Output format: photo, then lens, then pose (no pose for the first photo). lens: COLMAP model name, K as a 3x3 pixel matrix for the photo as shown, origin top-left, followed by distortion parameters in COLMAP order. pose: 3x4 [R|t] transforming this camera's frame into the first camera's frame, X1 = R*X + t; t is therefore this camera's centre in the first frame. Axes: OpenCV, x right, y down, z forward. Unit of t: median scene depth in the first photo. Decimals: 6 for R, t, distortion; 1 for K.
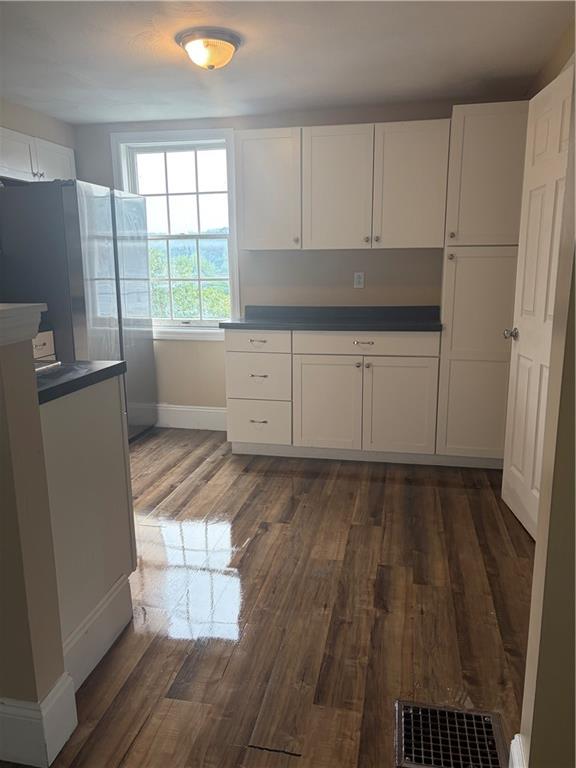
lens RADIAL K [[581.5, 0, 285.7], [0, 581.5, 385.6], [0, 0, 1]] dist [0.057365, -0.048606]
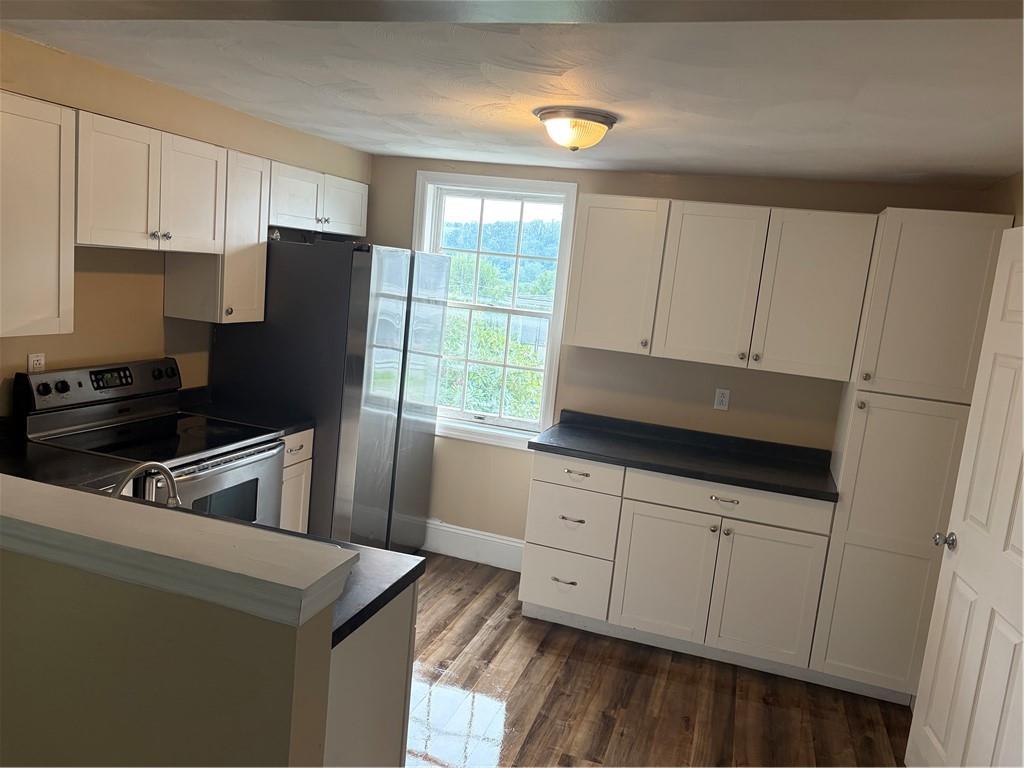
lens RADIAL K [[775.4, 0, 520.7], [0, 775.4, 385.0], [0, 0, 1]] dist [0.057365, -0.048606]
pose [[0.989613, 0.121560, -0.076736, -0.057319], [-0.126201, 0.990258, -0.058836, -0.119951], [0.068836, 0.067909, 0.995314, 0.004405]]
